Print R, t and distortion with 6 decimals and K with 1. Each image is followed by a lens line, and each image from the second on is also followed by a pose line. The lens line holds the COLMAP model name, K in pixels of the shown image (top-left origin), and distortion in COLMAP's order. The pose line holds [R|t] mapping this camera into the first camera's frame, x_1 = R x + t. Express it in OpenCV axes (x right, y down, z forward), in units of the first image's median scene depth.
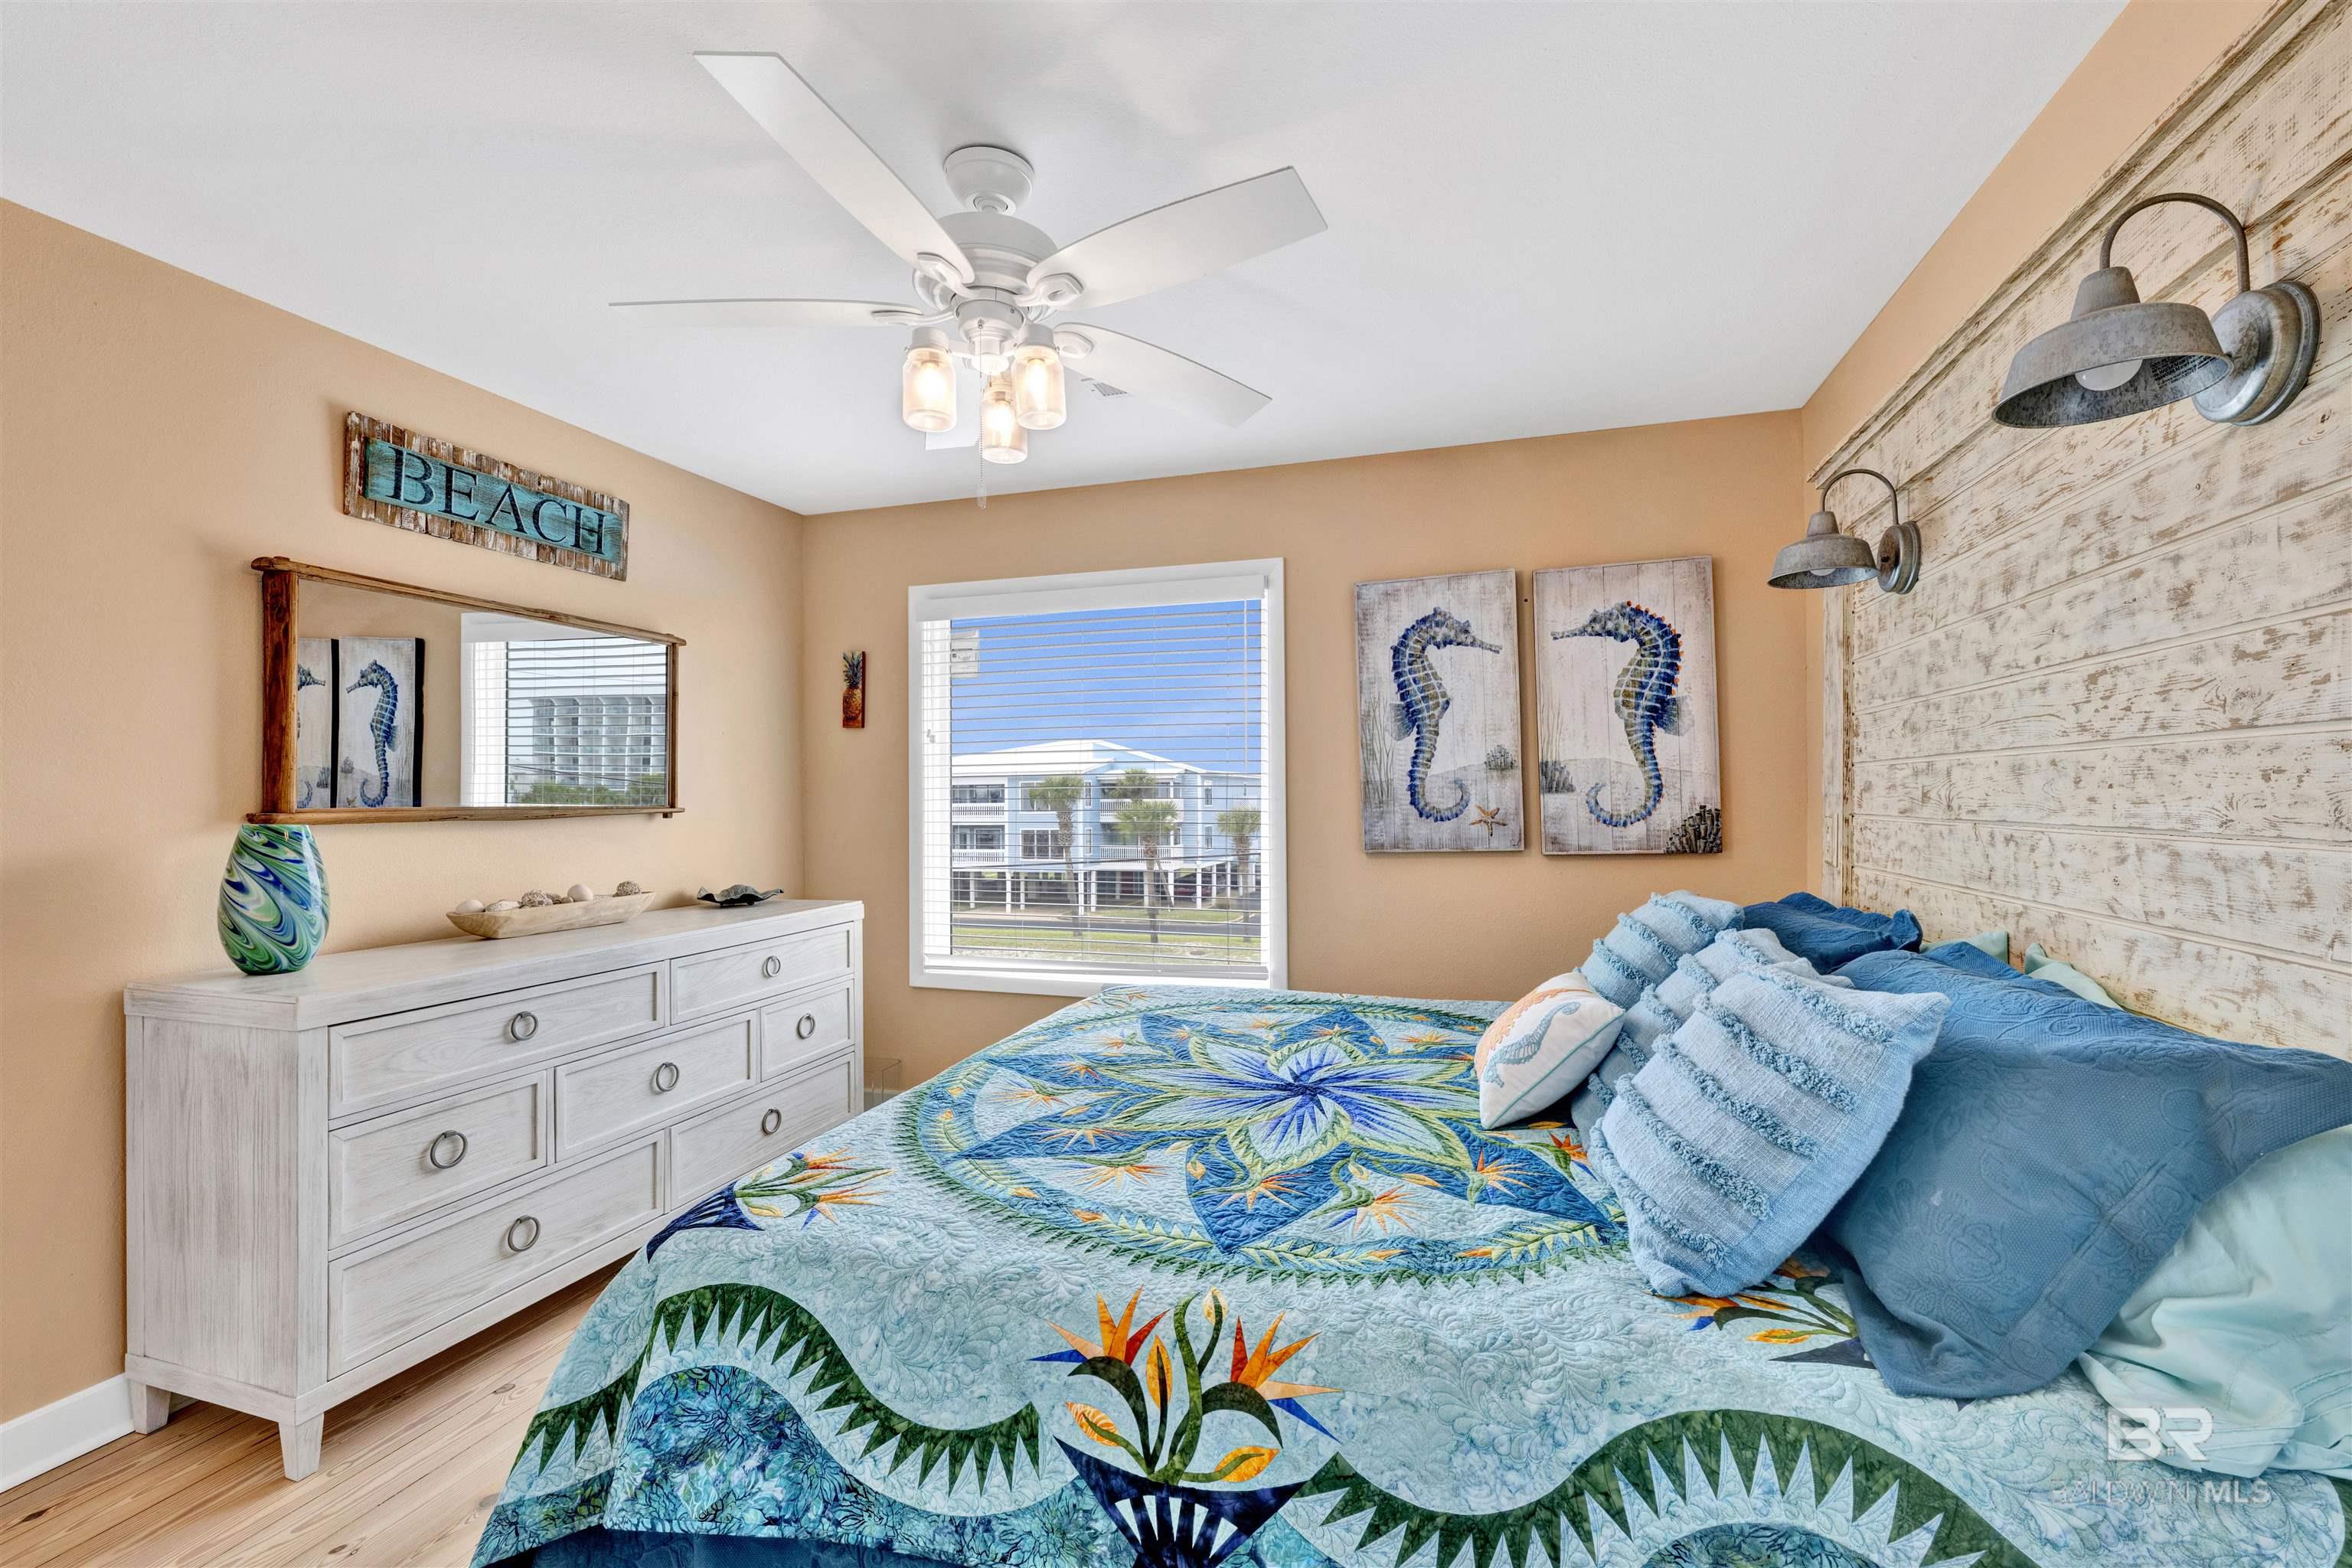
lens RADIAL K [[967.1, 0, 1173.8], [0, 967.1, 789.9], [0, 0, 1]] dist [-0.000177, 0.000252]
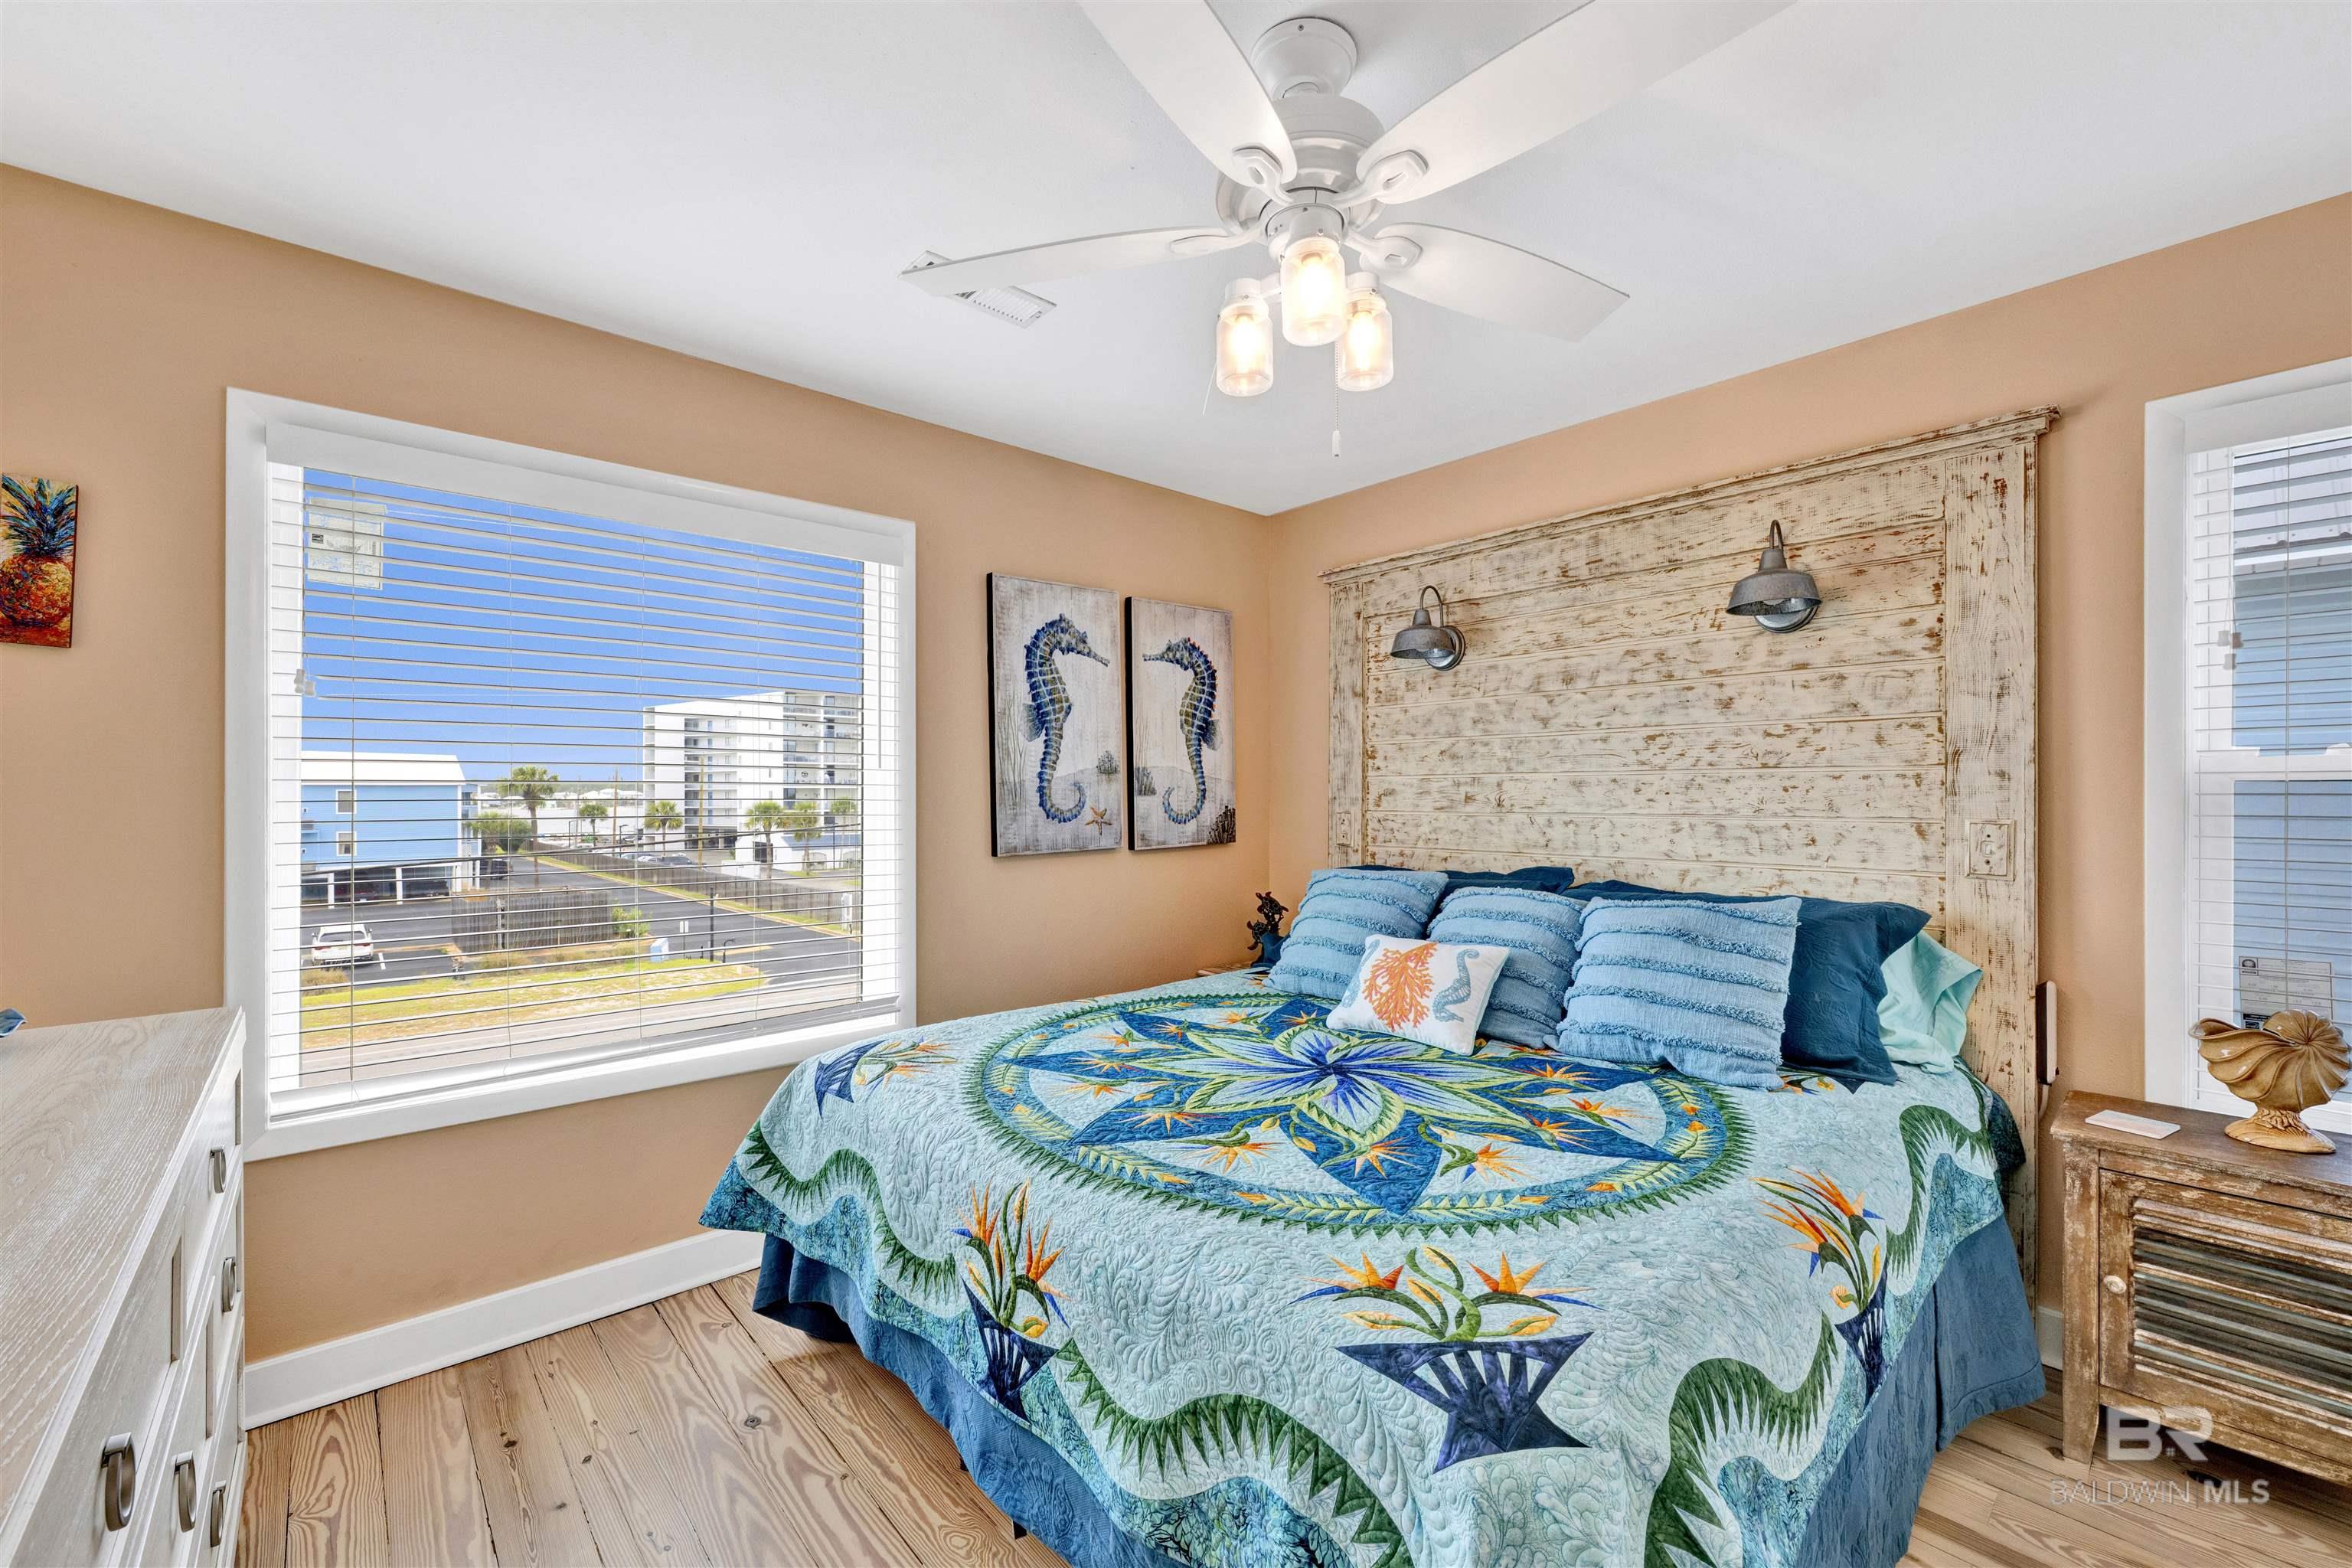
lens RADIAL K [[967.1, 0, 1170.1], [0, 967.1, 789.7], [0, 0, 1]] dist [-0.000177, 0.000252]
pose [[0.517655, 0.011980, 0.855506, -0.931981], [-0.007662, 0.999927, -0.009367, 0.011230], [-0.855555, -0.001706, 0.517709, 0.635927]]
